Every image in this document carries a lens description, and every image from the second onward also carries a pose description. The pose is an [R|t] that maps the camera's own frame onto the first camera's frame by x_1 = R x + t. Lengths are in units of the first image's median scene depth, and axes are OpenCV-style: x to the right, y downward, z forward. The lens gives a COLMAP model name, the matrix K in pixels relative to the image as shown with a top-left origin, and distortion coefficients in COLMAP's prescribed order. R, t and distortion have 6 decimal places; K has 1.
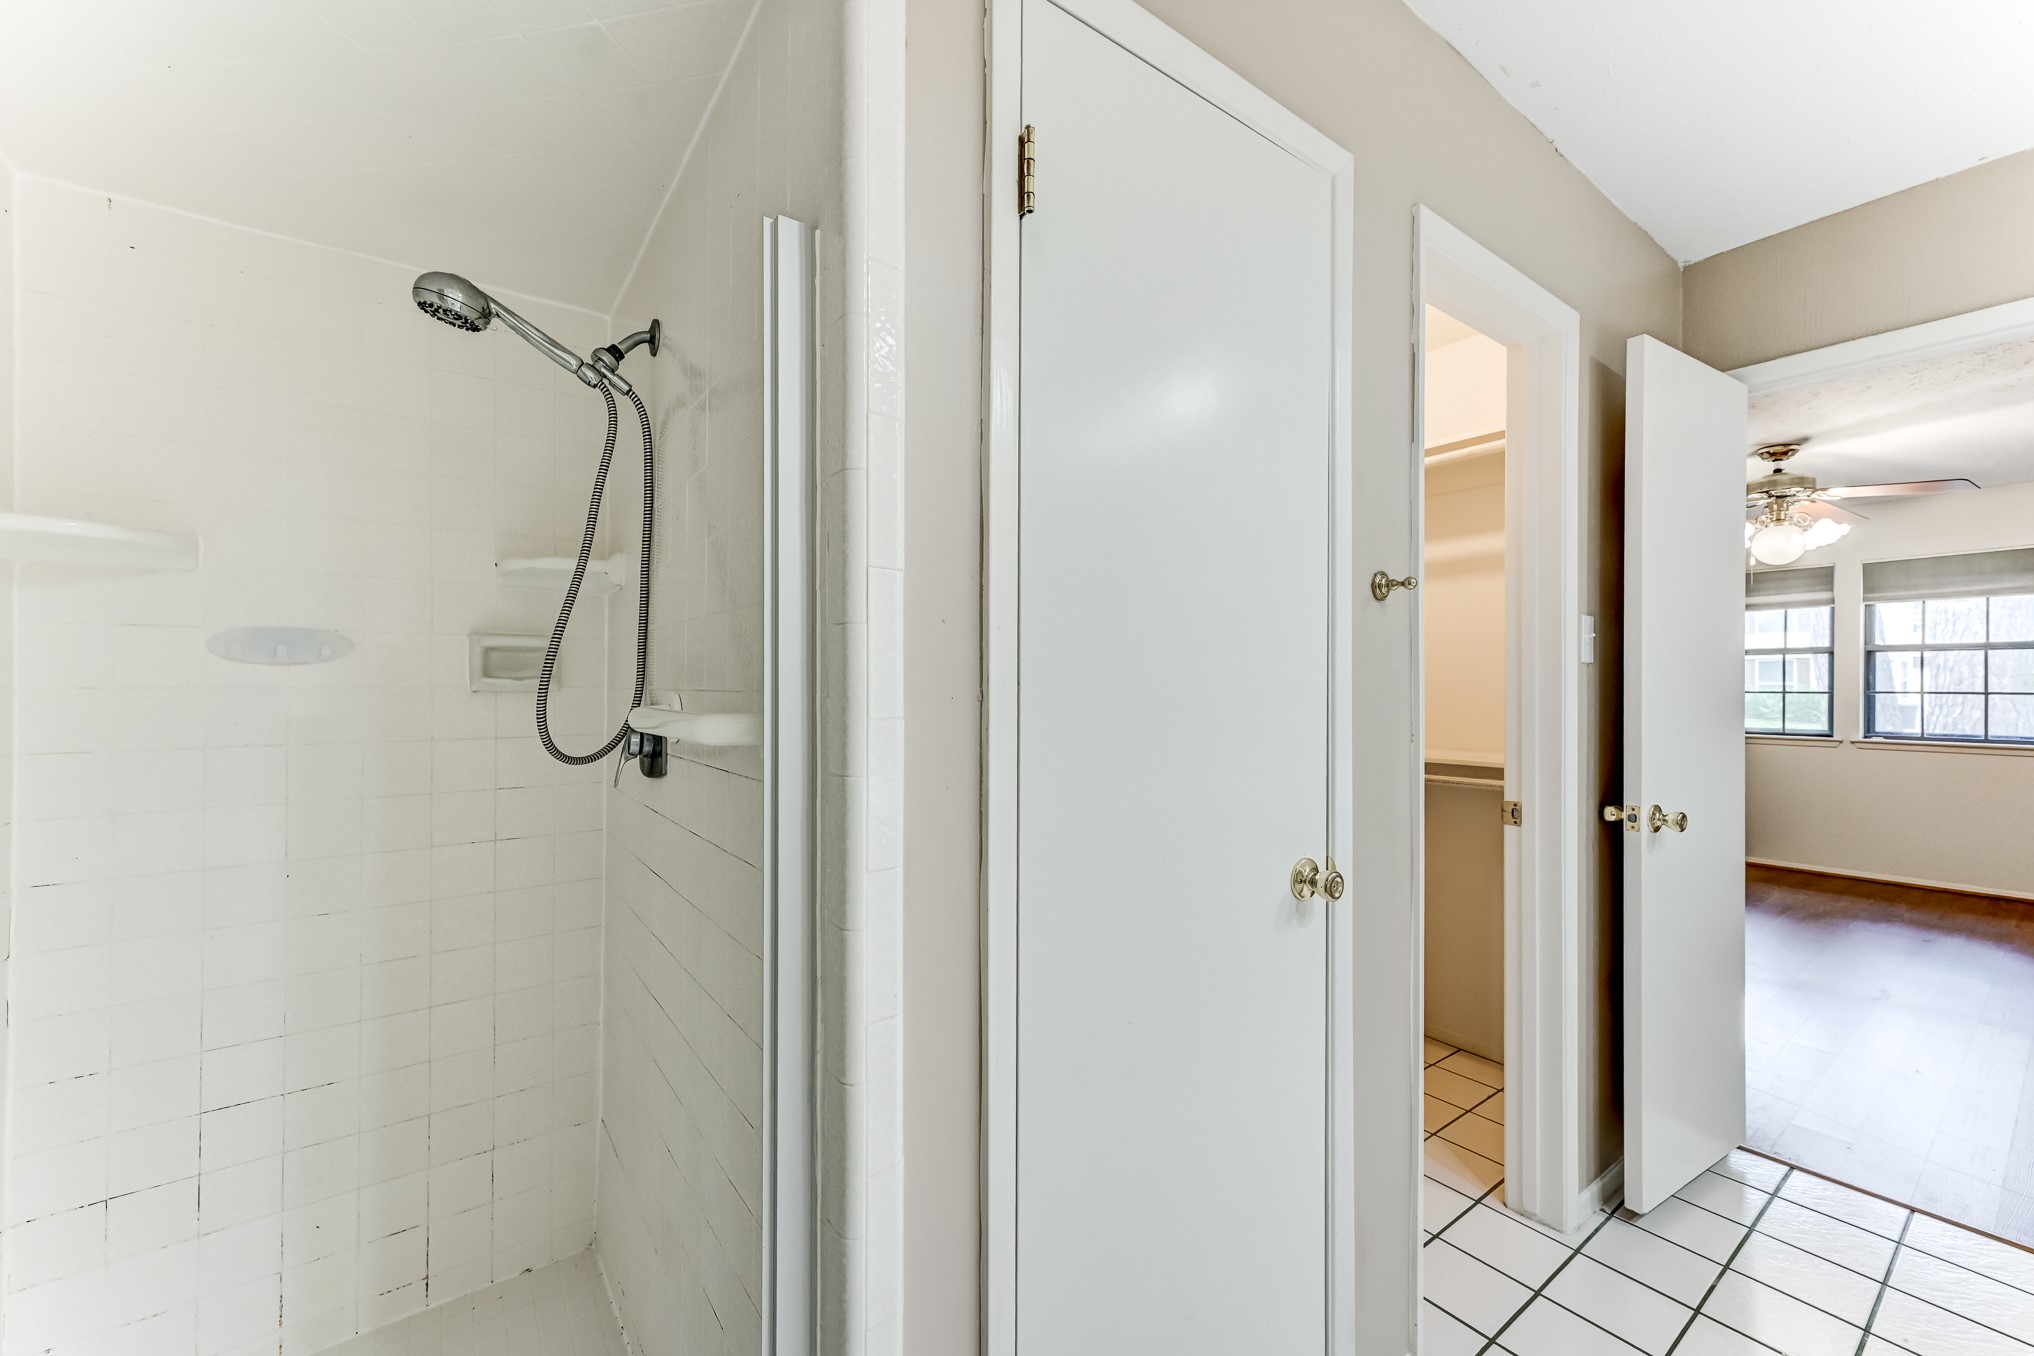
lens RADIAL K [[786.3, 0, 1036.9], [0, 786.3, 674.7], [0, 0, 1]] dist [0.008583, 0.000709]
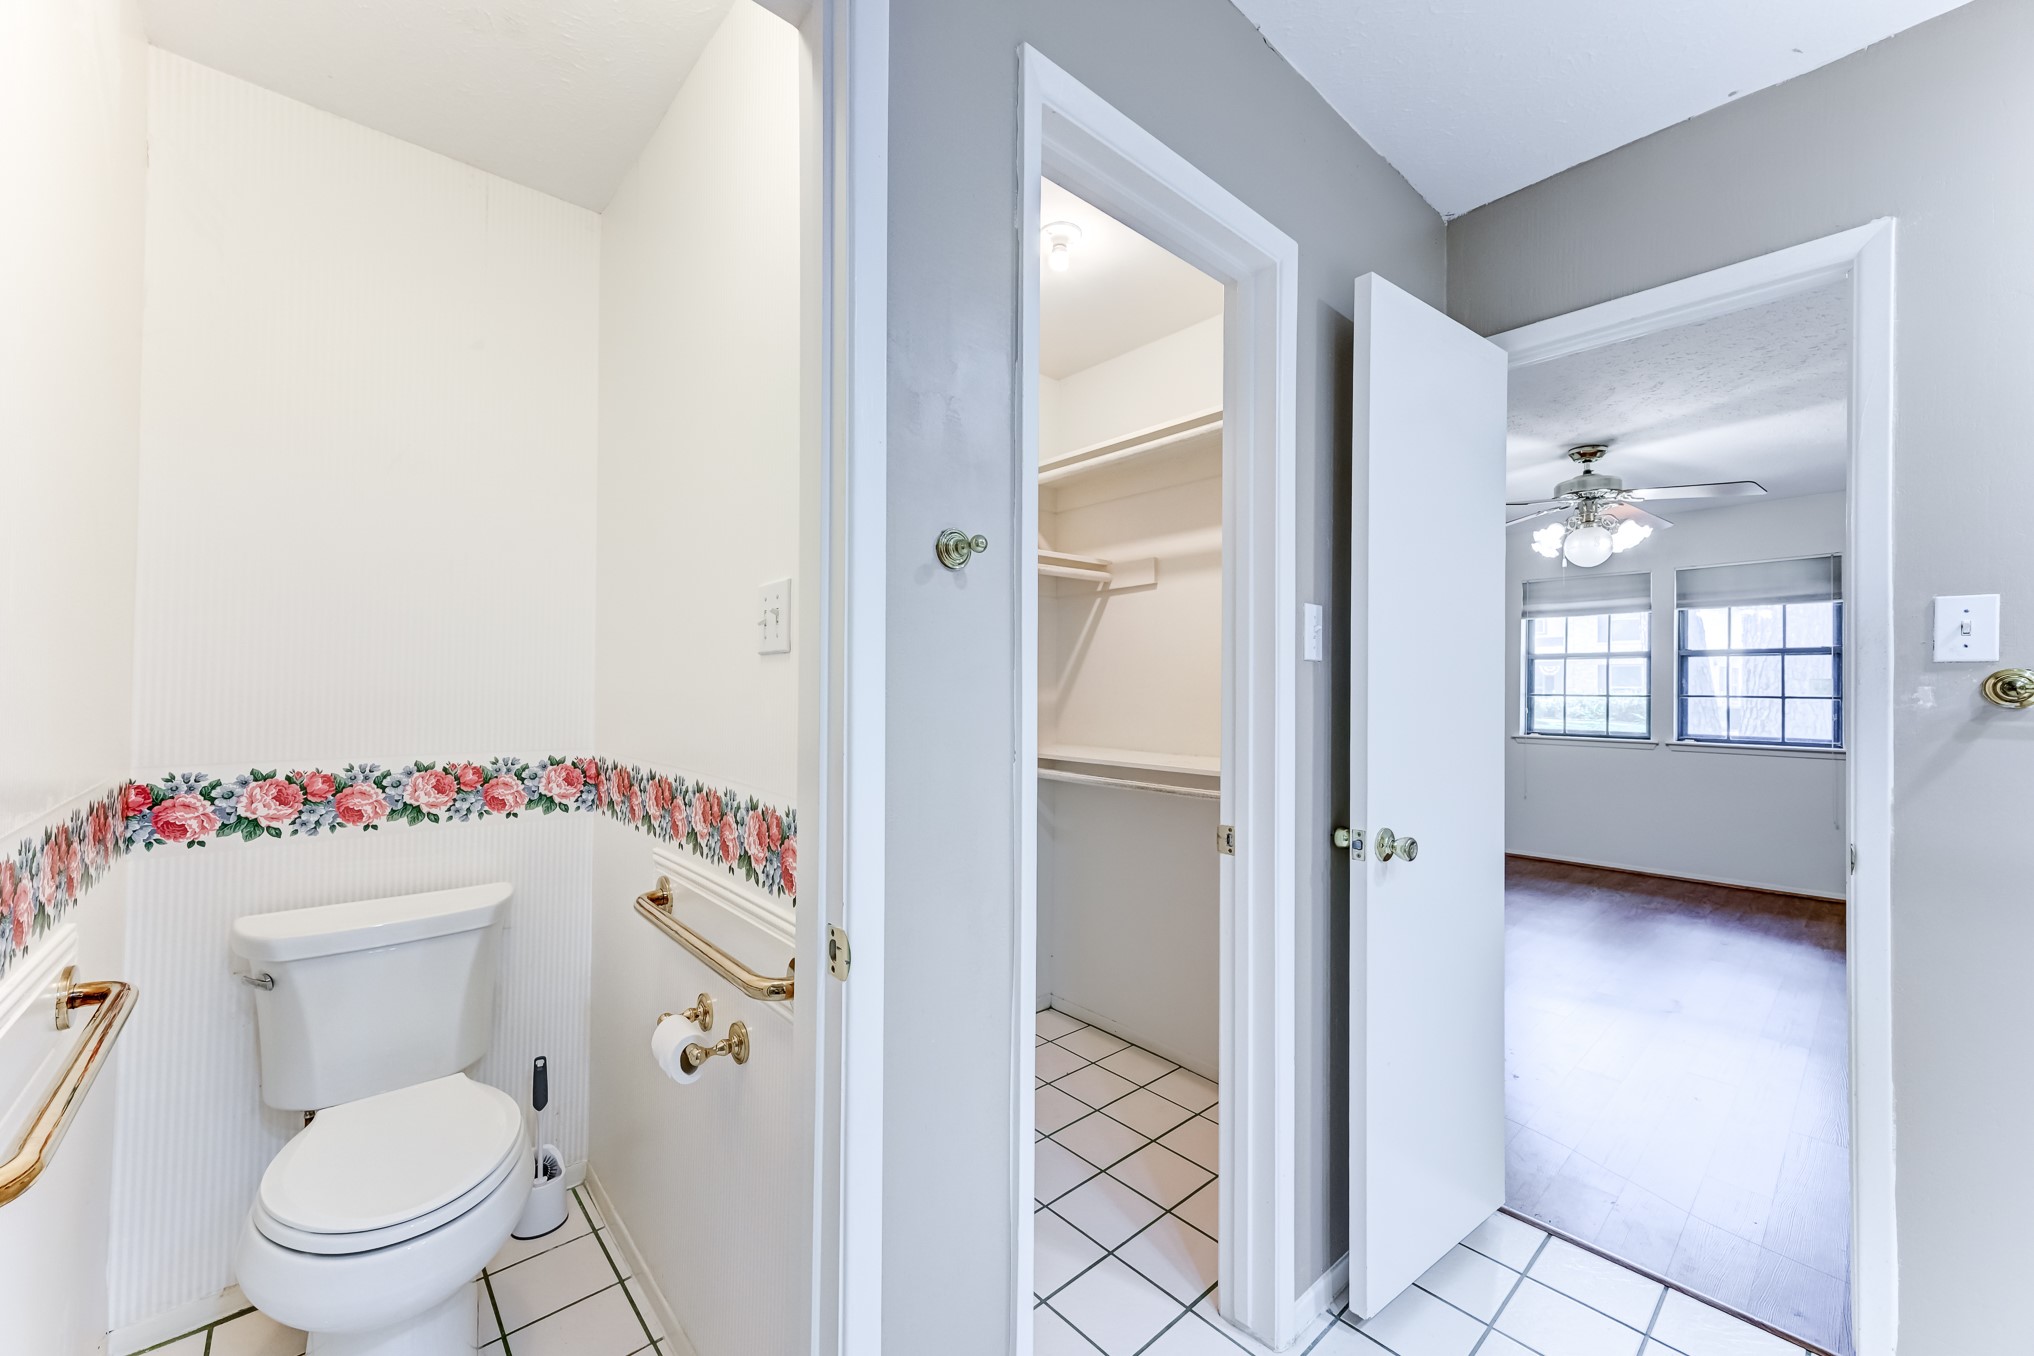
lens RADIAL K [[786.3, 0, 1010.1], [0, 786.3, 668.6], [0, 0, 1]] dist [0.008583, 0.000709]
pose [[0.996008, 0.007124, 0.088982, 0.246701], [-0.006406, 0.999945, -0.008351, 0.002463], [-0.089037, 0.007747, 0.995998, 0.157000]]
